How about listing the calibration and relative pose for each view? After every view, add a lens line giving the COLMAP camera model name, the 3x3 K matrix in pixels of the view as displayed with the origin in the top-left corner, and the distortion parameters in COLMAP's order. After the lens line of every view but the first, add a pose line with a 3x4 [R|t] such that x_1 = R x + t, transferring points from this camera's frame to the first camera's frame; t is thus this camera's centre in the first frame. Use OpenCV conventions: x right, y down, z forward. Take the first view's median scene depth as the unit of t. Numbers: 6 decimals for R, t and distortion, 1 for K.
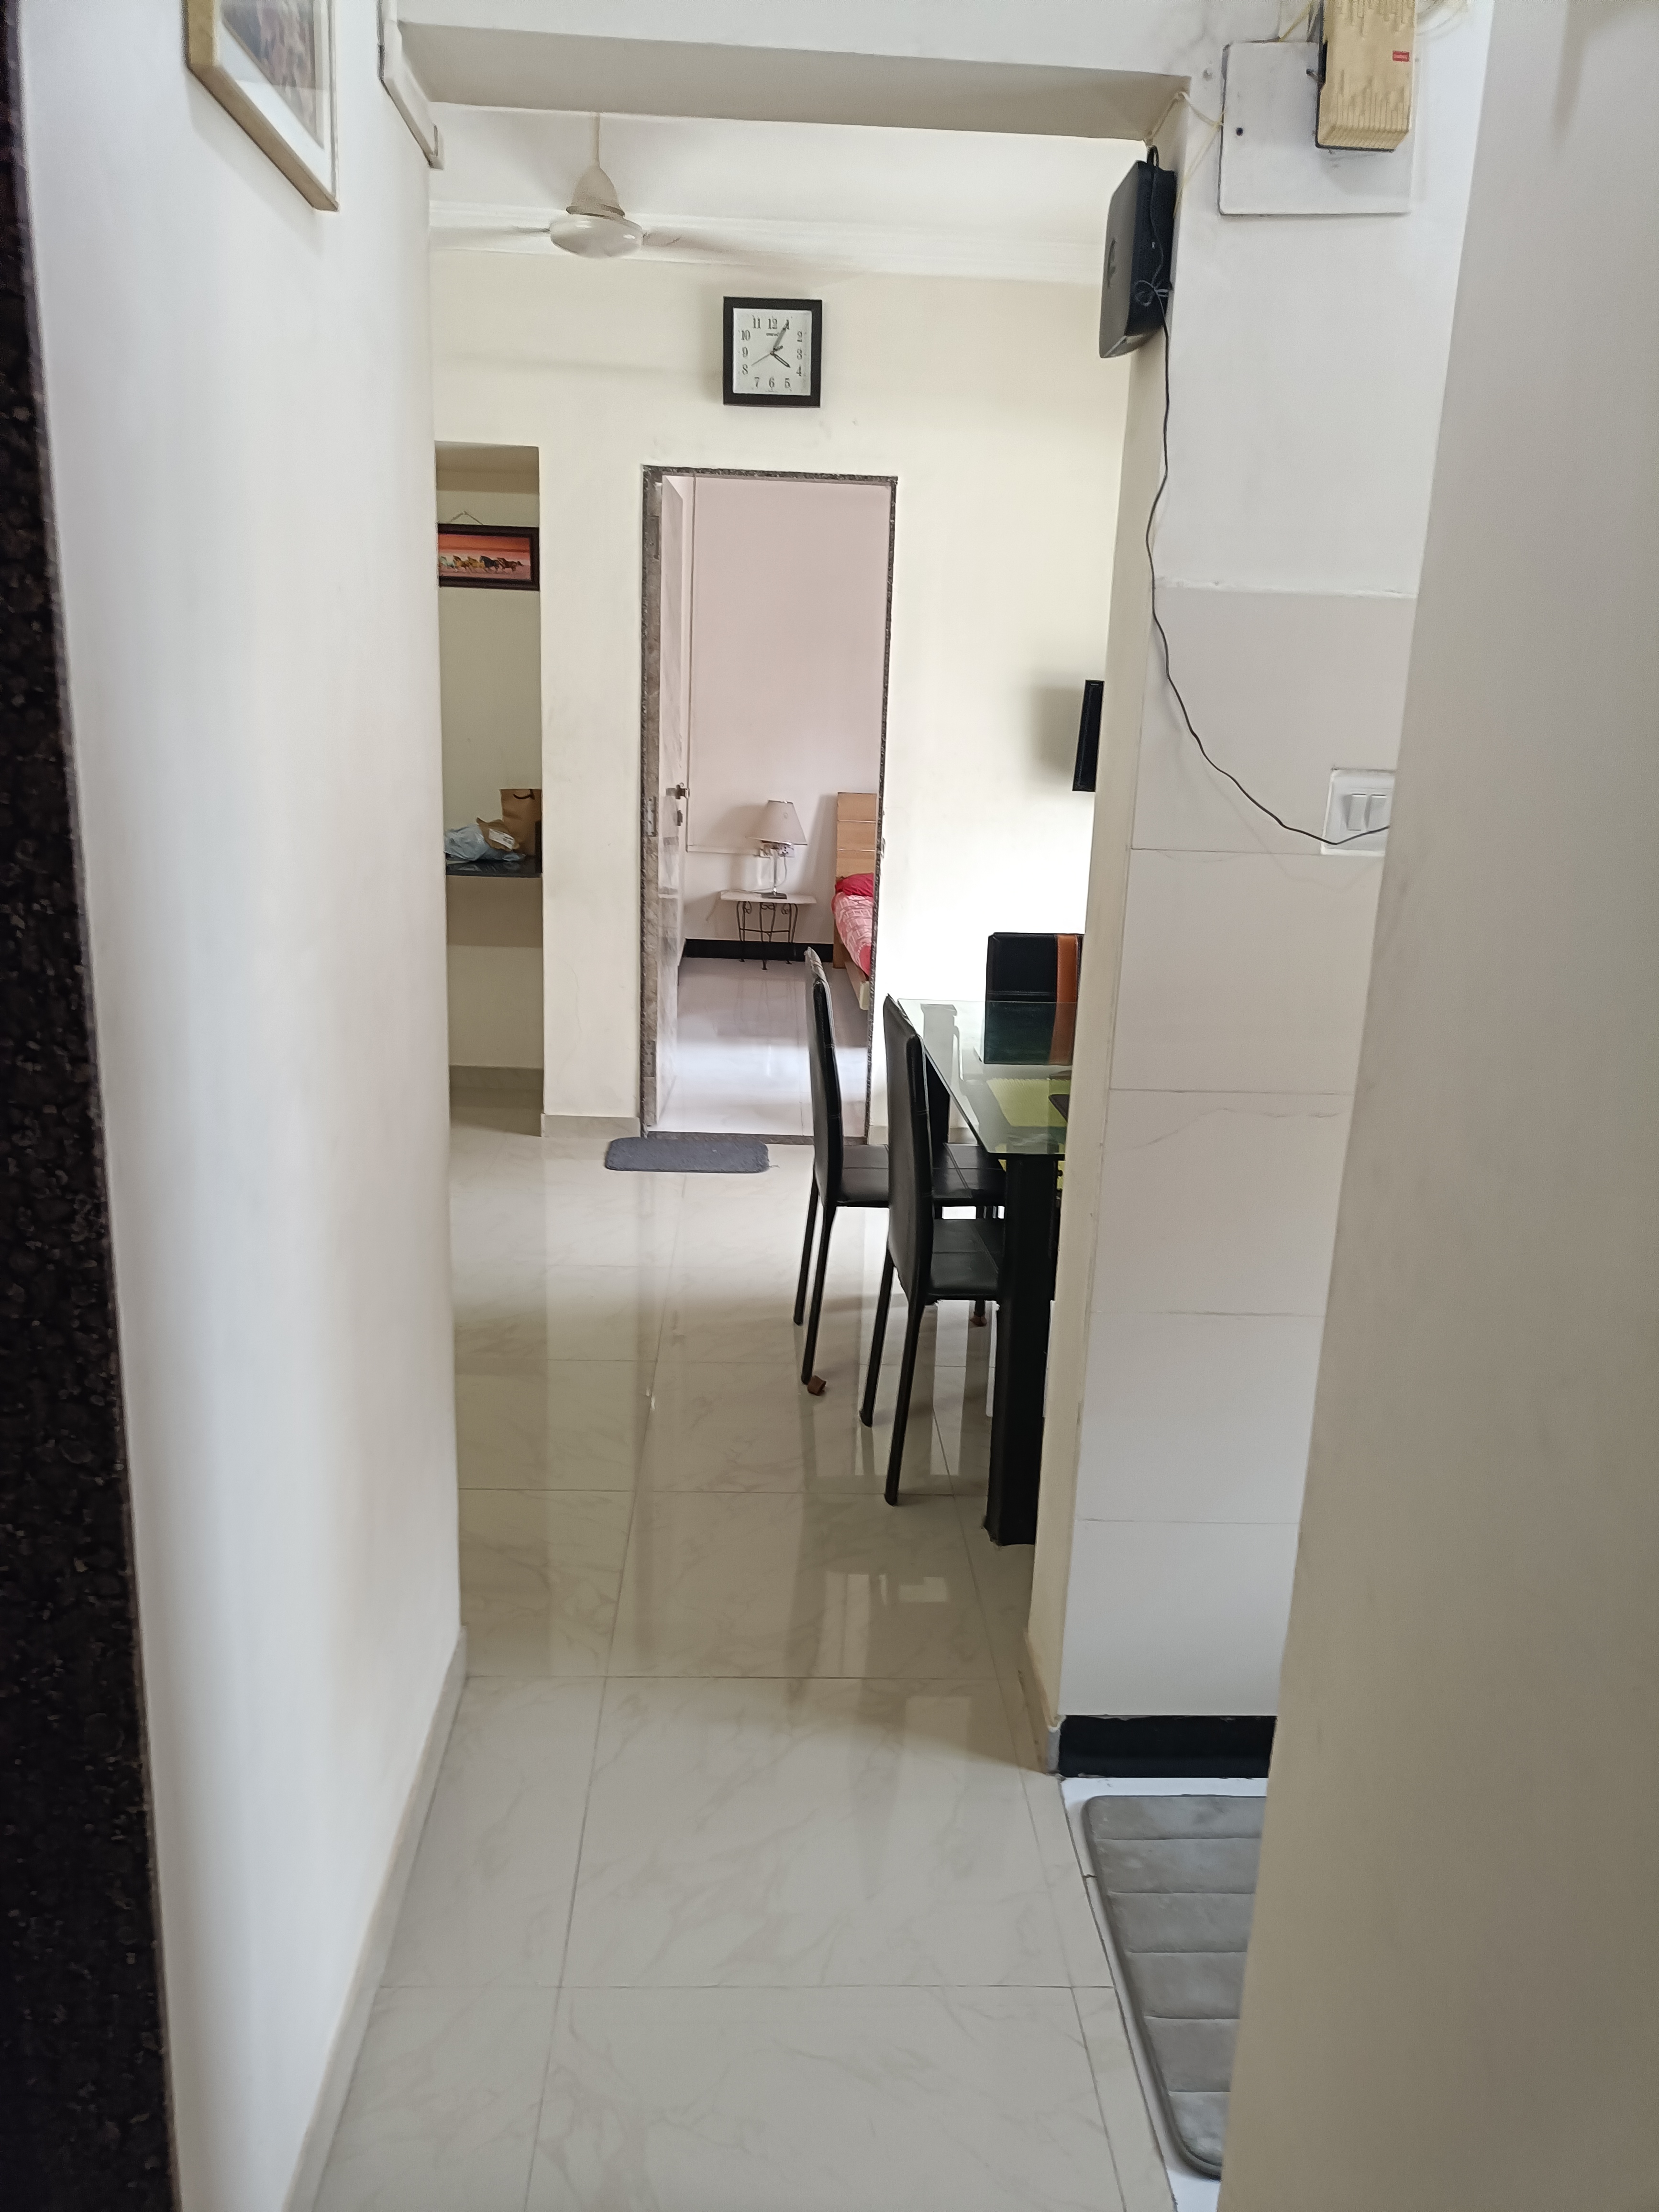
lens RADIAL K [[1637.2, 0, 833.6], [0, 1637.2, 1102.7], [0, 0, 1]] dist [0.020802, -0.019400]
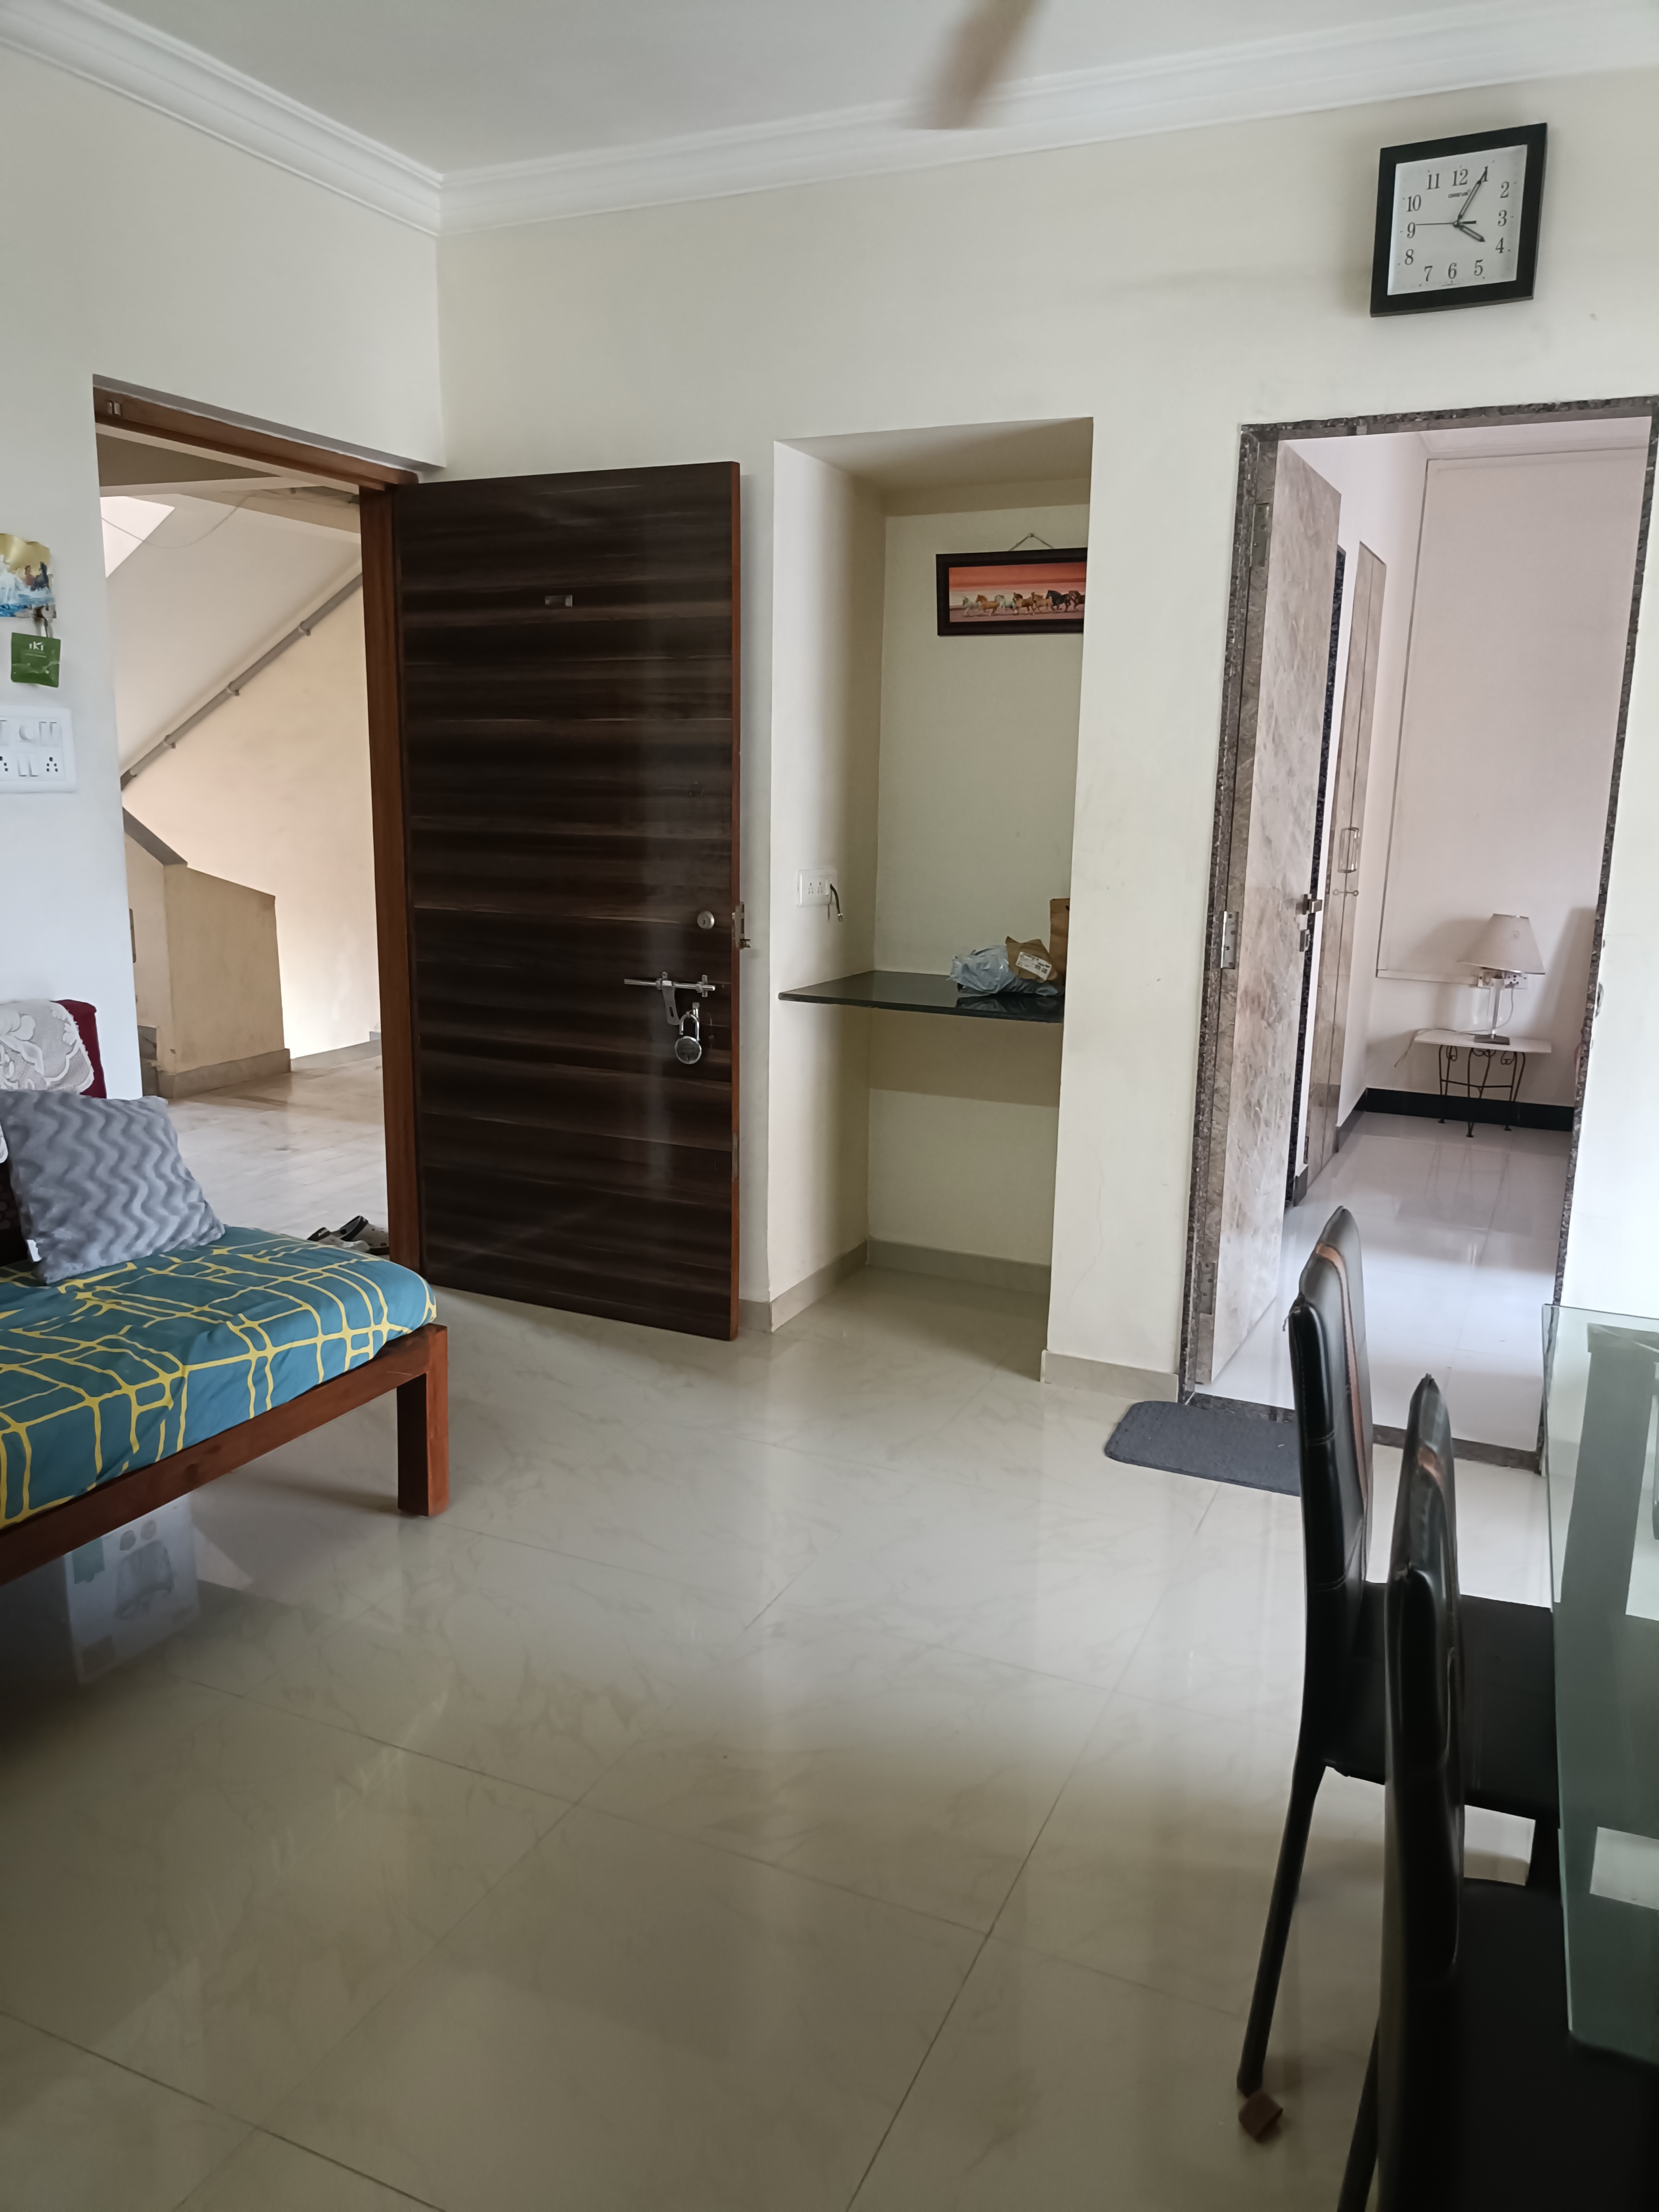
lens RADIAL K [[1637.2, 0, 827.3], [0, 1637.2, 1117.4], [0, 0, 1]] dist [0.020802, -0.019400]
pose [[0.893119, 0.070596, -0.444246, 0.047303], [-0.094130, 0.995074, -0.031111, -0.062841], [0.439862, 0.069603, 0.895364, 0.312529]]
